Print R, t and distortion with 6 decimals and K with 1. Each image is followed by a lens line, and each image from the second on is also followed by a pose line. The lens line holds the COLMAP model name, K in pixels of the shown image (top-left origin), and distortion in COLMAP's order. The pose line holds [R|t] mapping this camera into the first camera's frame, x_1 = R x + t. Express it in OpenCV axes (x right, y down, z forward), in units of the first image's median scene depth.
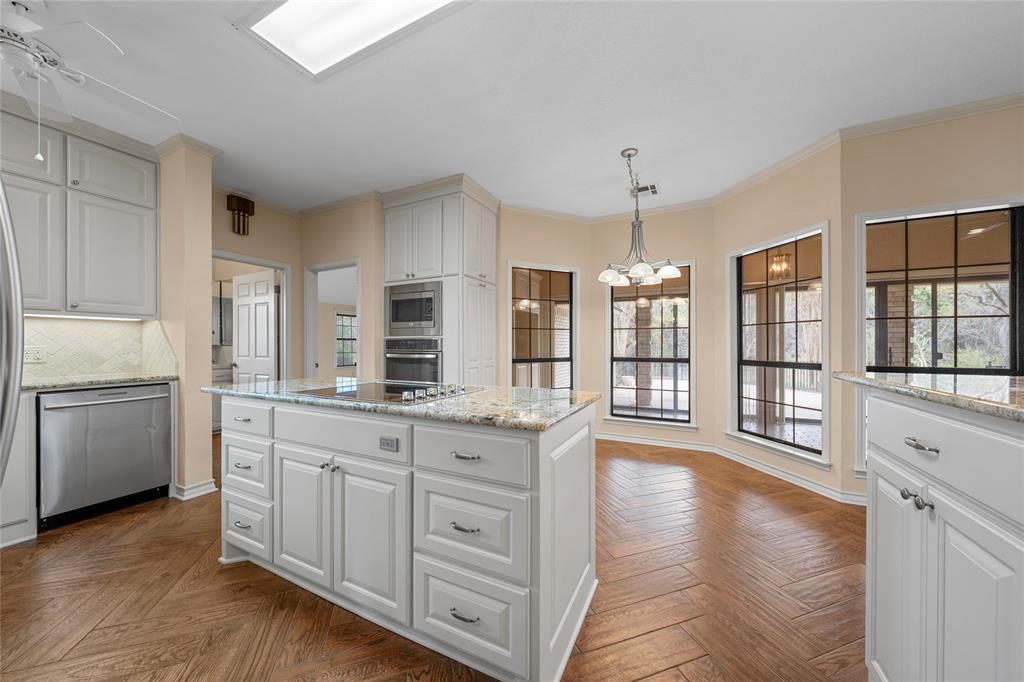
lens RADIAL K [[354.2, 0, 512.6], [0, 354.2, 343.9], [0, 0, 1]] dist [0.002159, 0.000050]
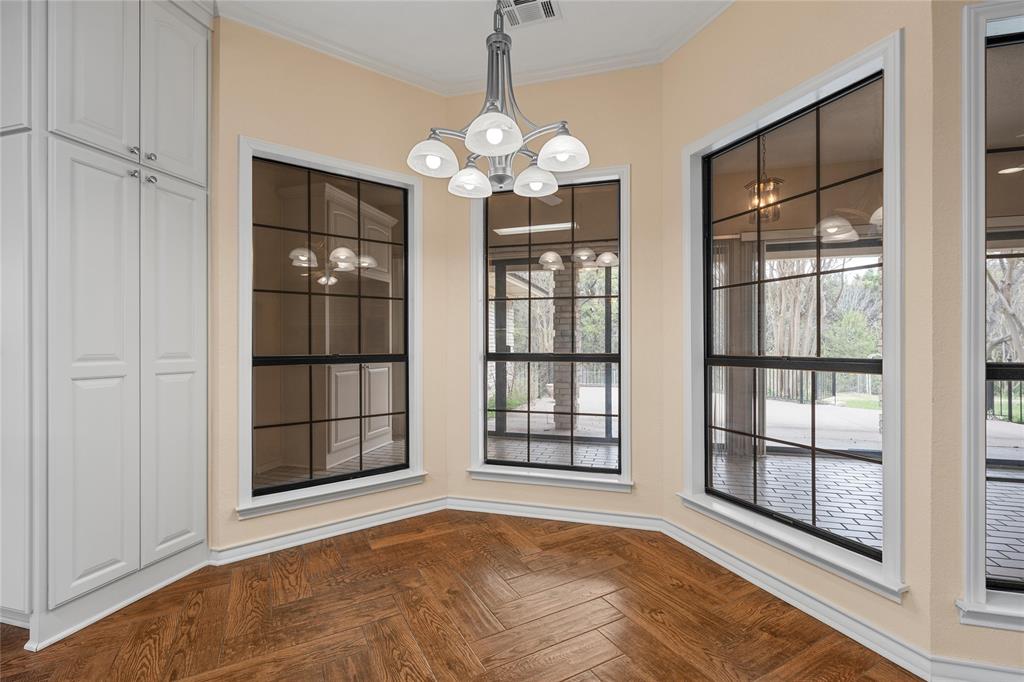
lens RADIAL K [[449.4, 0, 511.0], [0, 449.4, 347.5], [0, 0, 1]] dist [0.002109, 0.000293]
pose [[0.983370, -0.003615, 0.181576, 0.243957], [0.001818, 0.999948, 0.010060, 0.028071], [-0.181603, -0.009563, 0.983326, 0.415050]]
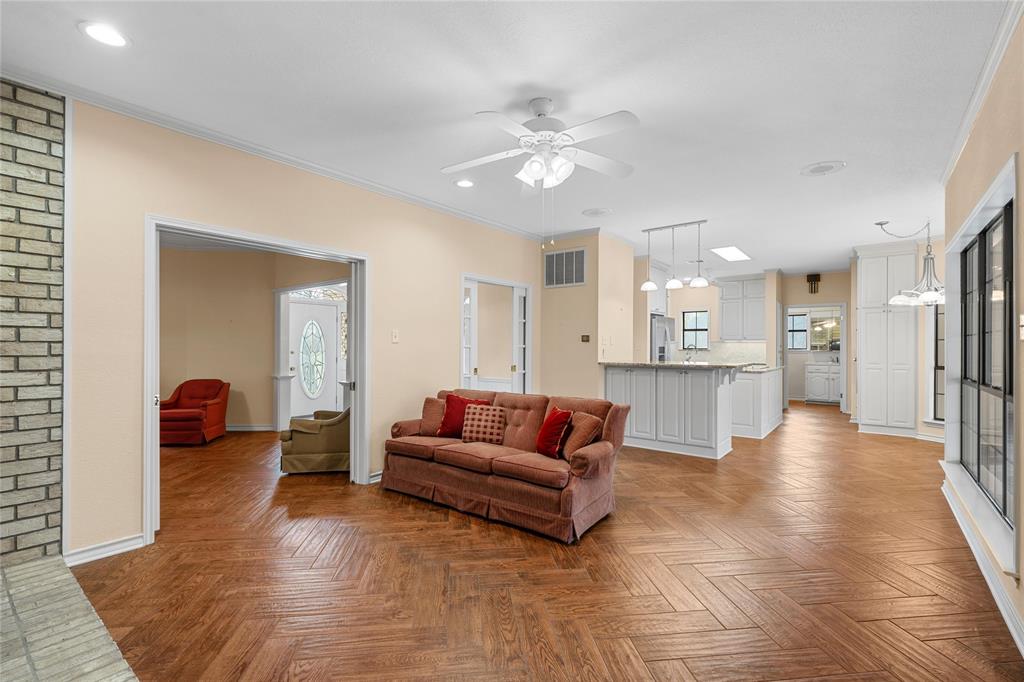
lens RADIAL K [[458.4, 0, 512.0], [0, 458.4, 341.0], [0, 0, 1]] dist [-0.003120, -0.000340]
pose [[-0.203513, -0.009612, -0.979025, 2.010955], [0.001019, 0.999949, -0.010029, -0.031295], [0.979072, -0.003039, -0.203493, -0.083898]]
